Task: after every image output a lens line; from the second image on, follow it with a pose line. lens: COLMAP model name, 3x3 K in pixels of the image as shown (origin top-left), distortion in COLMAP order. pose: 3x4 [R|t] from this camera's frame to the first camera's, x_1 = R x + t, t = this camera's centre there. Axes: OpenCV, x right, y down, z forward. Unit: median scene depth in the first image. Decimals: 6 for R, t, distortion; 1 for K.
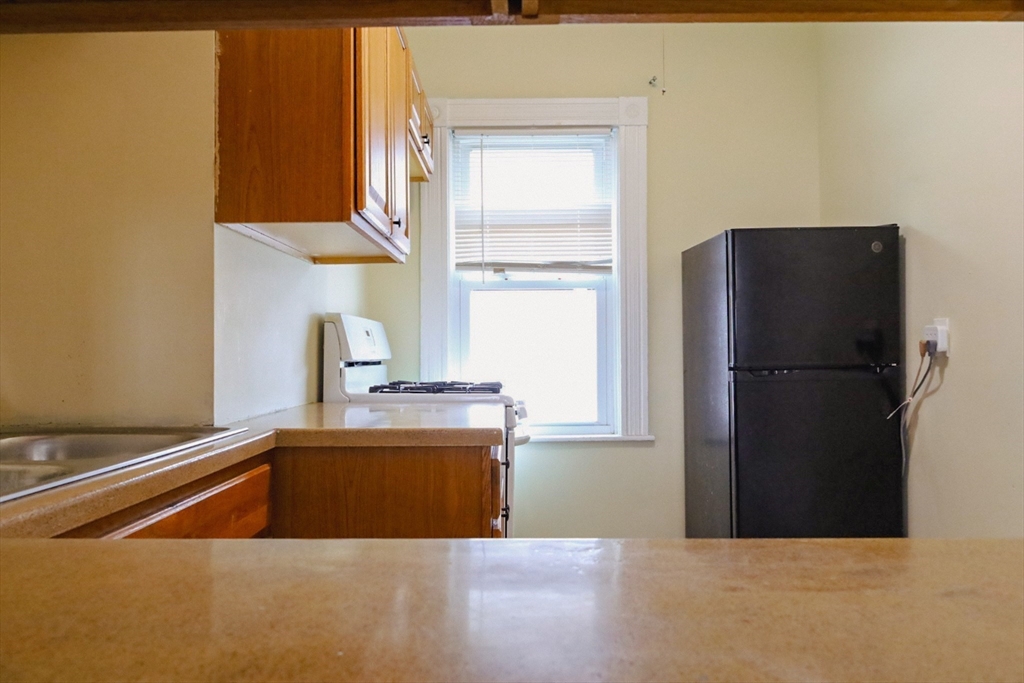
lens RADIAL K [[697.4, 0, 512.9], [0, 697.4, 345.8], [0, 0, 1]] dist [-0.007355, -0.006038]
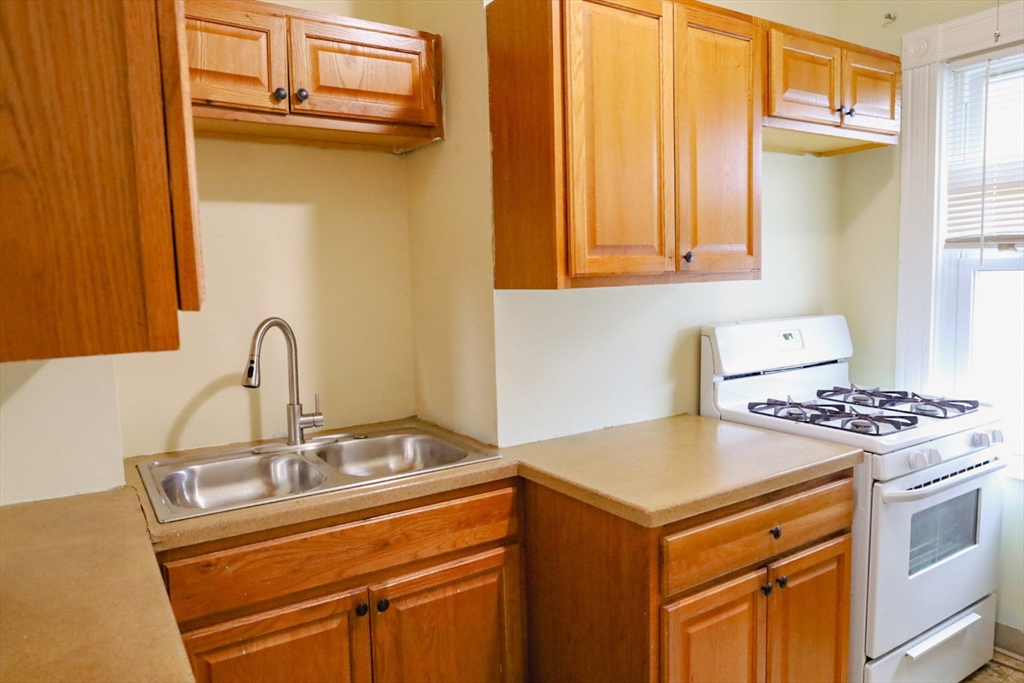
lens RADIAL K [[697.4, 0, 516.8], [0, 697.4, 348.1], [0, 0, 1]] dist [-0.007355, -0.006038]
pose [[0.543014, 0.076277, -0.836252, 0.317925], [0.035626, 0.992877, 0.113696, -0.103310], [0.838968, -0.091531, 0.536428, 0.168828]]
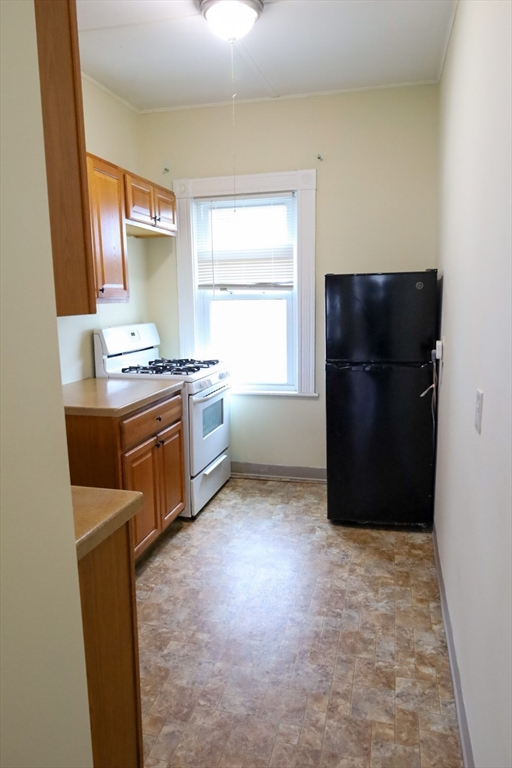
lens RADIAL K [[523.0, 0, 257.9], [0, 523.0, 386.0], [0, 0, 1]] dist [-0.007355, -0.006038]
pose [[0.968110, 0.034360, -0.248157, 0.364130], [0.011016, 0.983753, 0.179190, -0.103764], [0.250282, -0.176210, 0.952003, -0.167382]]
